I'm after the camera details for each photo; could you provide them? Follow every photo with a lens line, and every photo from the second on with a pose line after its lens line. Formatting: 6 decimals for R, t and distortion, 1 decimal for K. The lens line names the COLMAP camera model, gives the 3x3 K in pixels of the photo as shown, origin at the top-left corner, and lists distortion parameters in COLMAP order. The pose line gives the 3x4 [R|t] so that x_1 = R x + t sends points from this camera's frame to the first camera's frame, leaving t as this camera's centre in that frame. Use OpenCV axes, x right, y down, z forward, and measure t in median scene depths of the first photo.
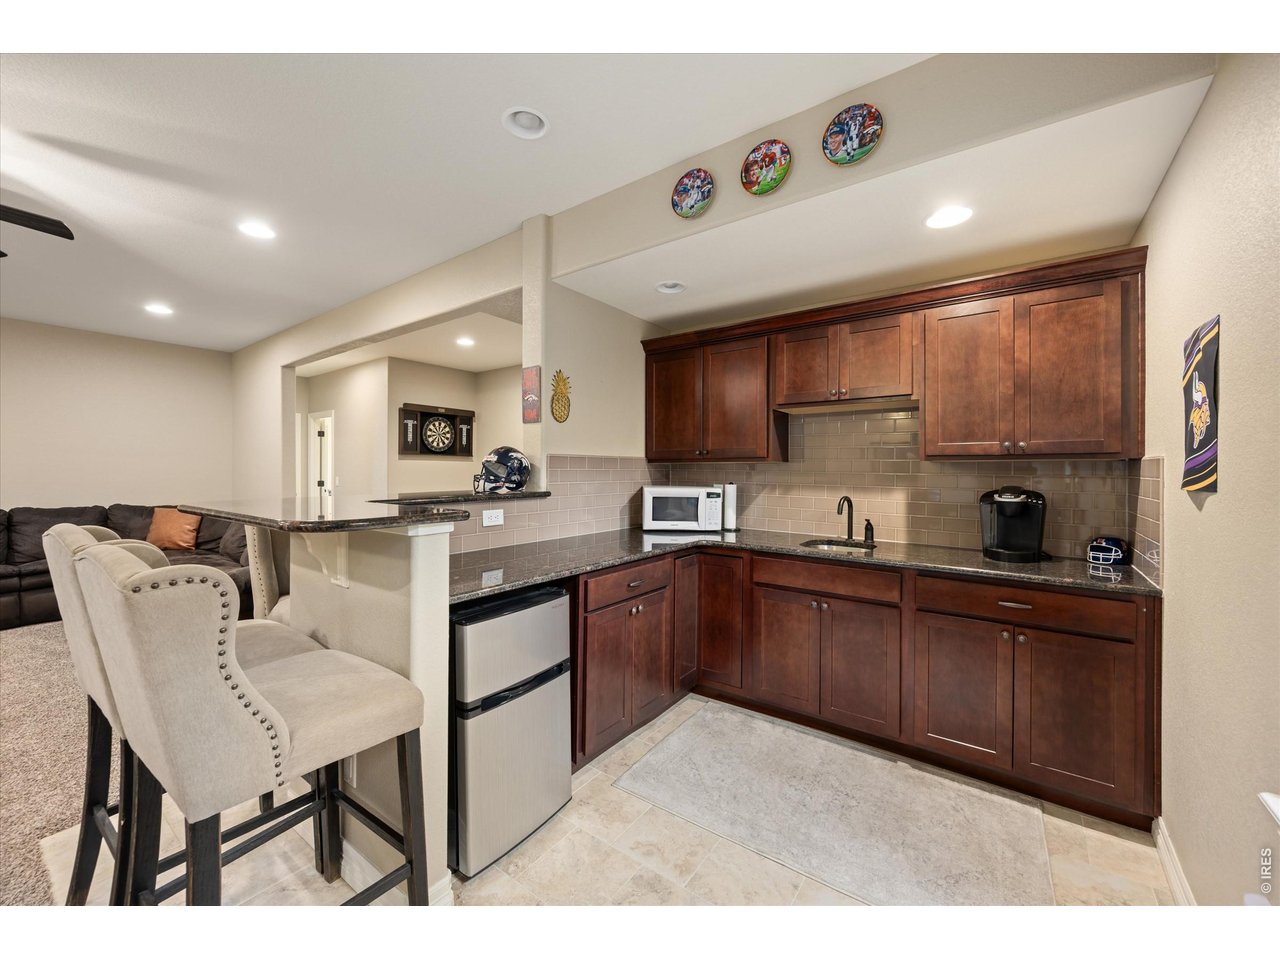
lens RADIAL K [[507.6, 0, 641.5], [0, 507.6, 471.4], [0, 0, 1]] dist [-0.003512, -0.000231]
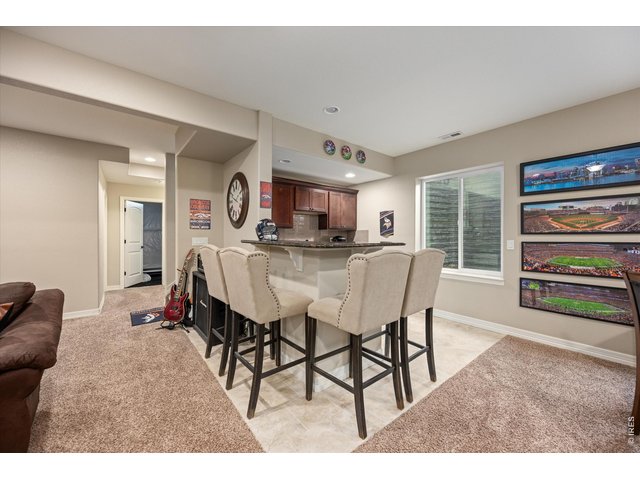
lens RADIAL K [[253.8, 0, 319.6], [0, 253.8, 237.7], [0, 0, 1]] dist [-0.003512, -0.000231]
pose [[0.254405, -0.010752, 0.967038, -1.640181], [0.001313, 0.999941, 0.010772, 0.025576], [-0.967097, -0.001471, 0.254404, 0.690790]]
